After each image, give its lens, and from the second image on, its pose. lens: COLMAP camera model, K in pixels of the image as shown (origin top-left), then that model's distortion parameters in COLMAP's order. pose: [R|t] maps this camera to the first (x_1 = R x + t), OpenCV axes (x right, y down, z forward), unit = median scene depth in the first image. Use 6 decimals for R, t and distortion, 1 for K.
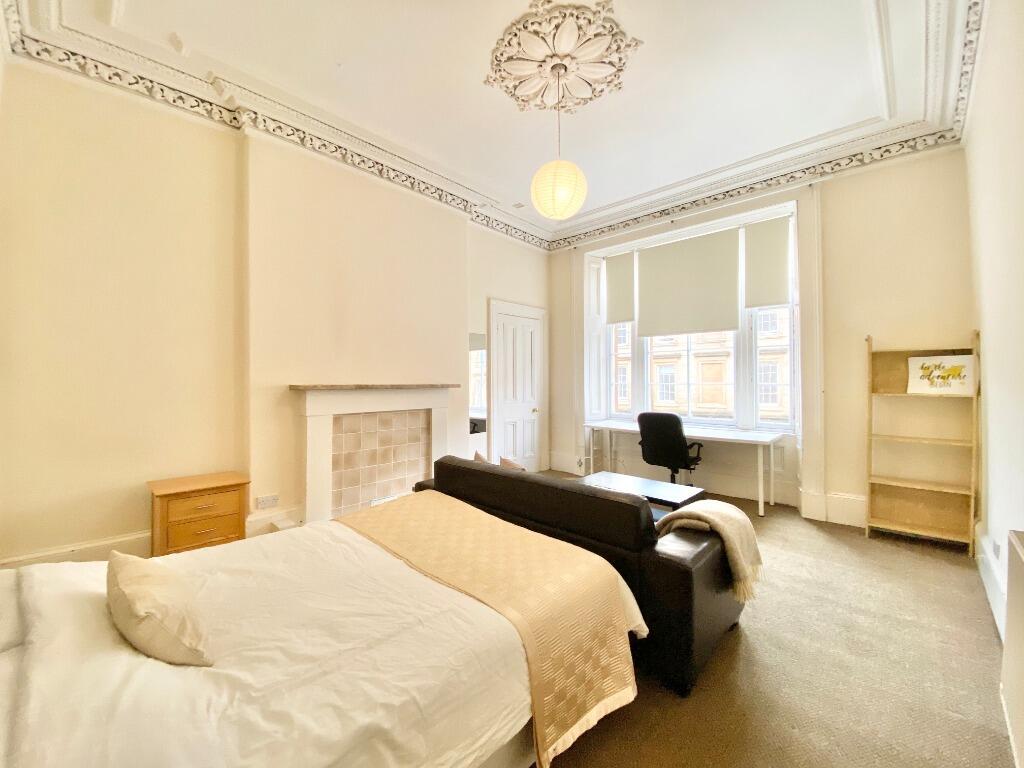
lens RADIAL K [[424.8, 0, 508.8], [0, 424.8, 381.2], [0, 0, 1]] dist [-0.004252, -0.001376]
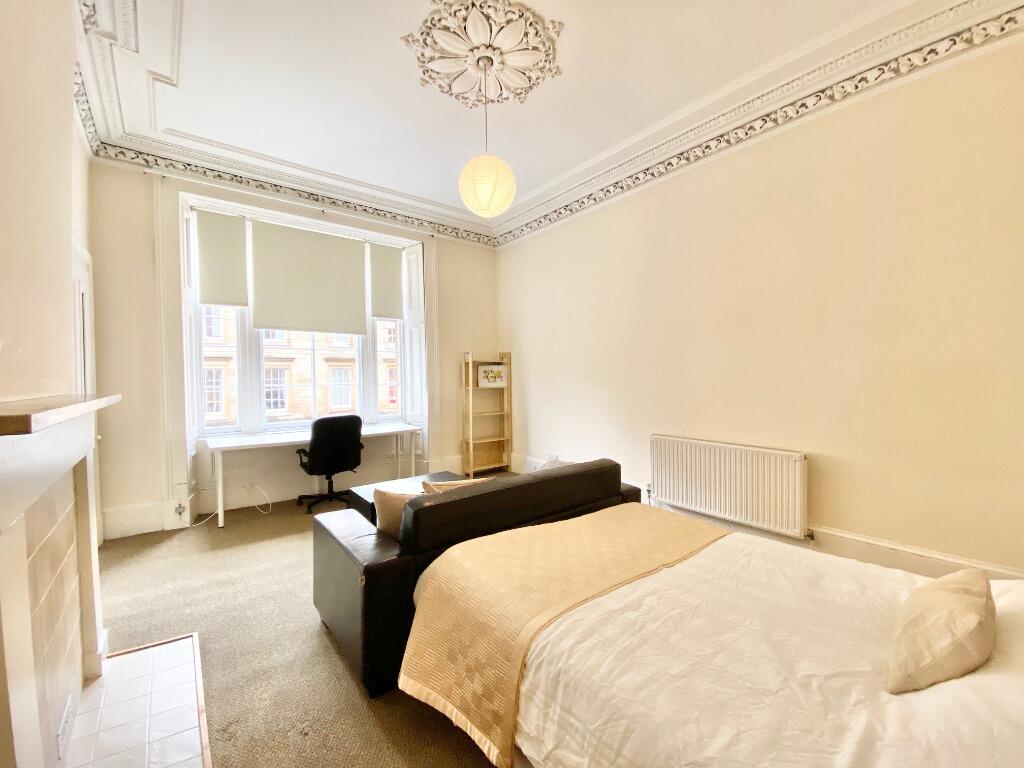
lens RADIAL K [[424.8, 0, 507.7], [0, 424.8, 378.0], [0, 0, 1]] dist [-0.004252, -0.001376]
pose [[0.128119, 0.000305, 0.991759, -0.561228], [0.012642, 0.999918, -0.001941, -0.002447], [-0.991678, 0.012787, 0.128104, 0.552999]]
